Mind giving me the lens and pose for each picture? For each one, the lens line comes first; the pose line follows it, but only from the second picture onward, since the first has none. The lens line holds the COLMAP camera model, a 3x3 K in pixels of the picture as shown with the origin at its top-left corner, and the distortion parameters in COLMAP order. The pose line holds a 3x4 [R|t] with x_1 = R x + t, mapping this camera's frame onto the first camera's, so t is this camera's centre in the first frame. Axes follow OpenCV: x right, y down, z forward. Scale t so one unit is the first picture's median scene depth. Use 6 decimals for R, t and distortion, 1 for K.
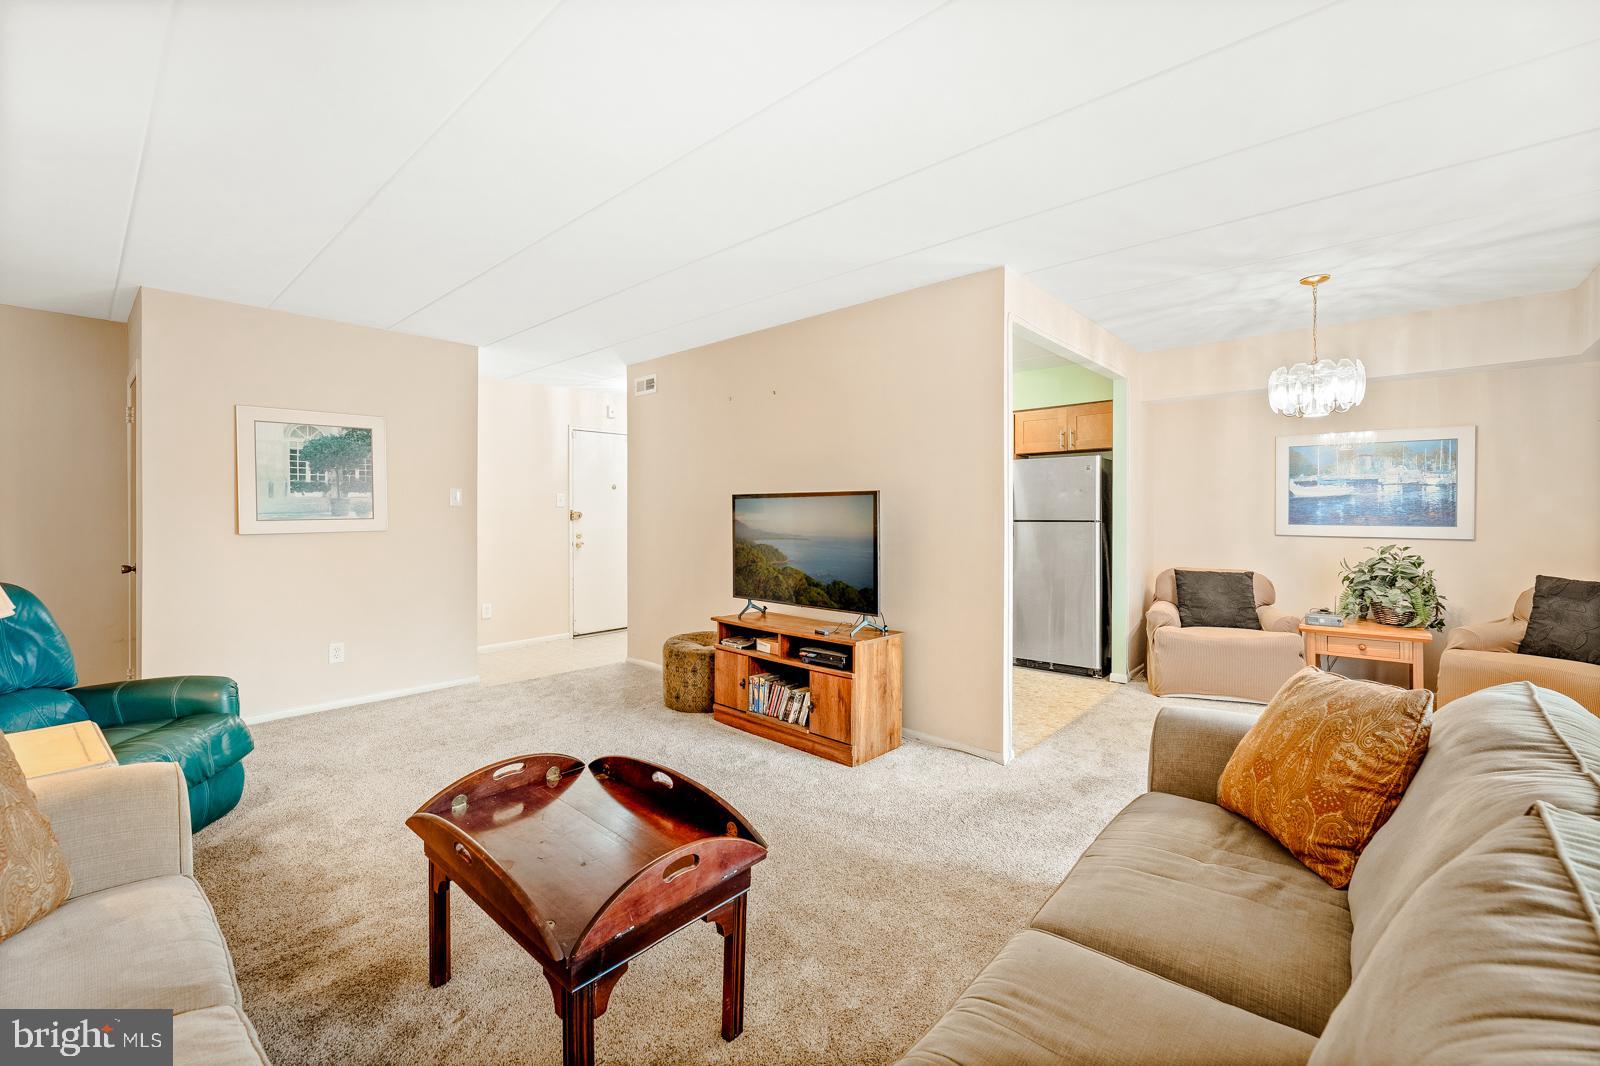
lens RADIAL K [[656.9, 0, 804.3], [0, 656.9, 514.9], [0, 0, 1]] dist [-0.000932, -0.000026]
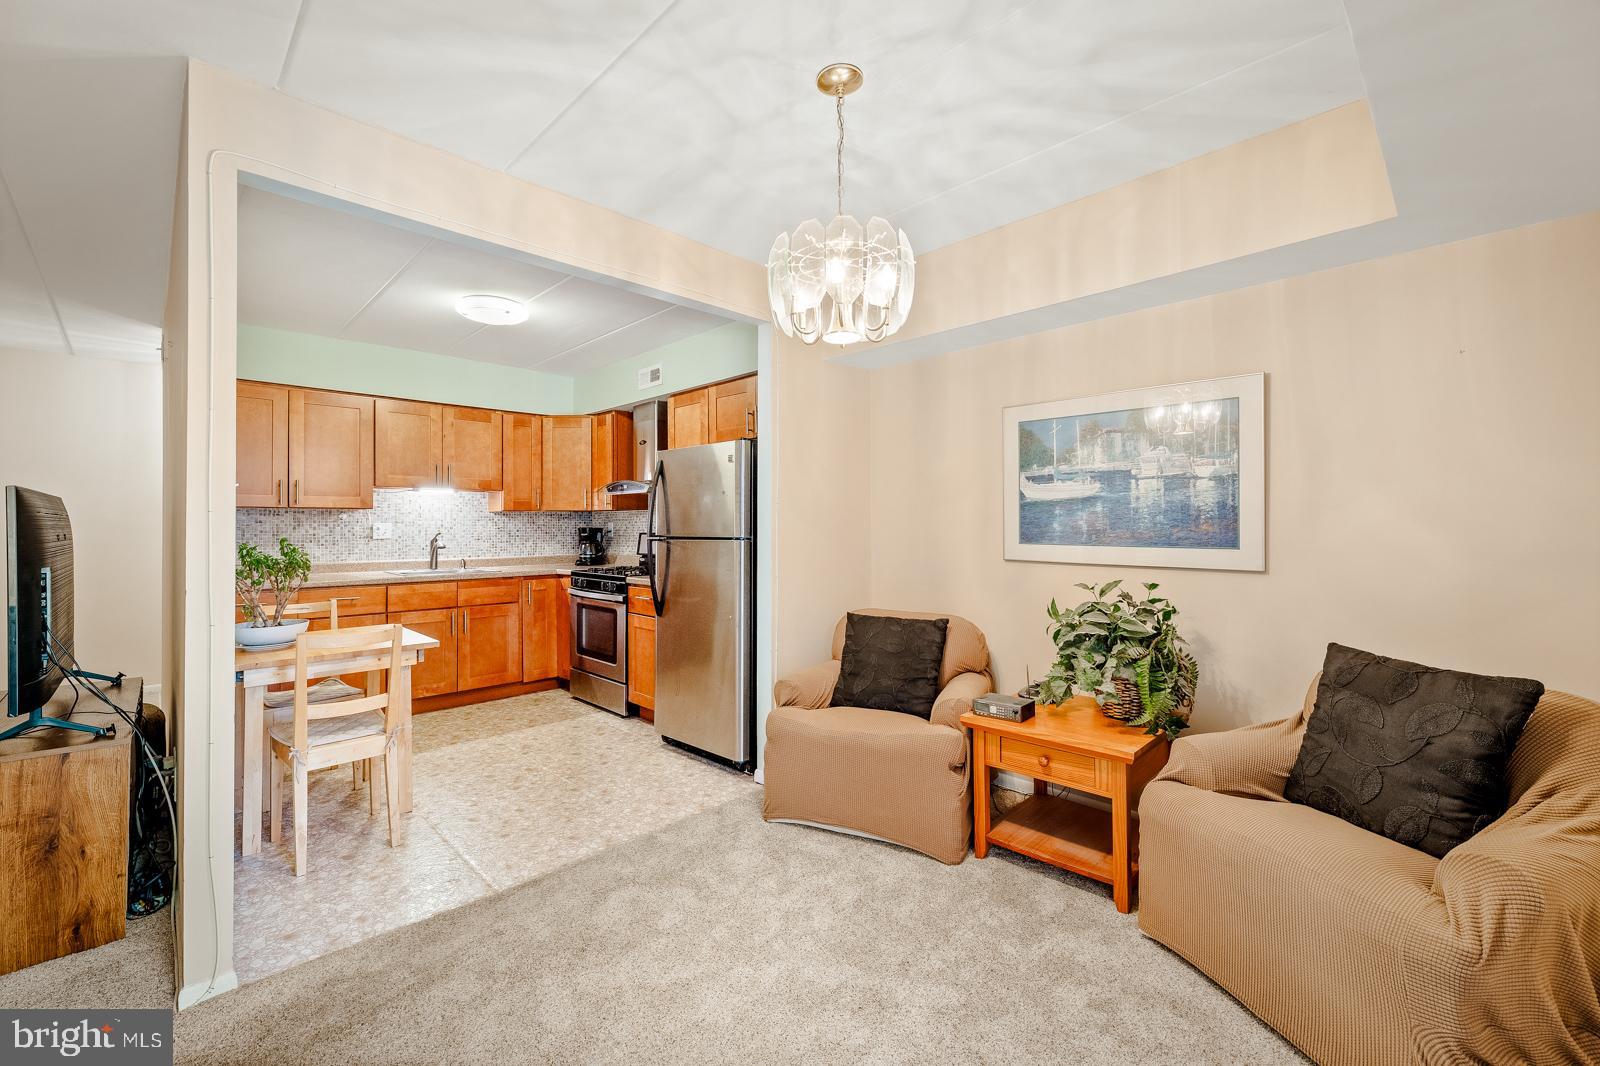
lens RADIAL K [[664.7, 0, 798.6], [0, 664.7, 523.9], [0, 0, 1]] dist [-0.001289, -0.000083]
pose [[0.998093, -0.002233, -0.061695, 0.644524], [0.001811, 0.999975, -0.006906, -0.000825], [0.061709, 0.006781, 0.998071, 0.391267]]
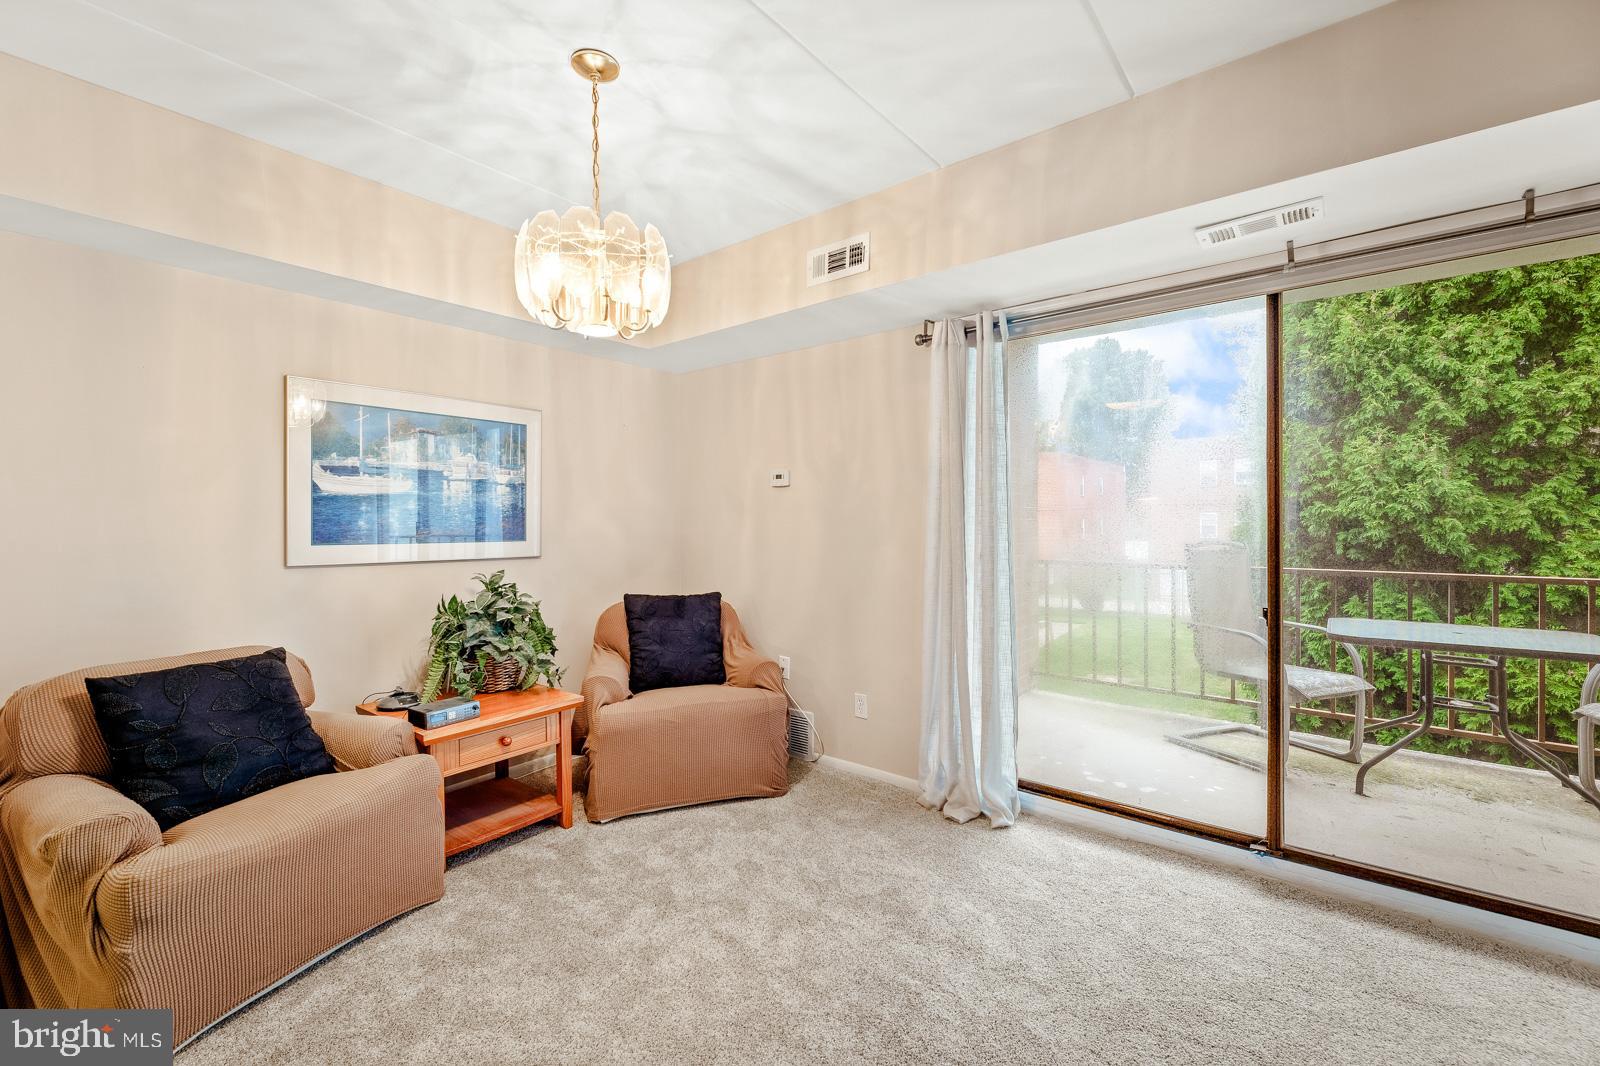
lens RADIAL K [[668.9, 0, 802.7], [0, 668.9, 528.6], [0, 0, 1]] dist [-0.002188, 0.000255]
pose [[-0.046619, -0.006887, 0.998889, 0.203586], [0.009450, 0.999928, 0.007335, 0.001141], [-0.998868, 0.009781, -0.046550, 0.718124]]
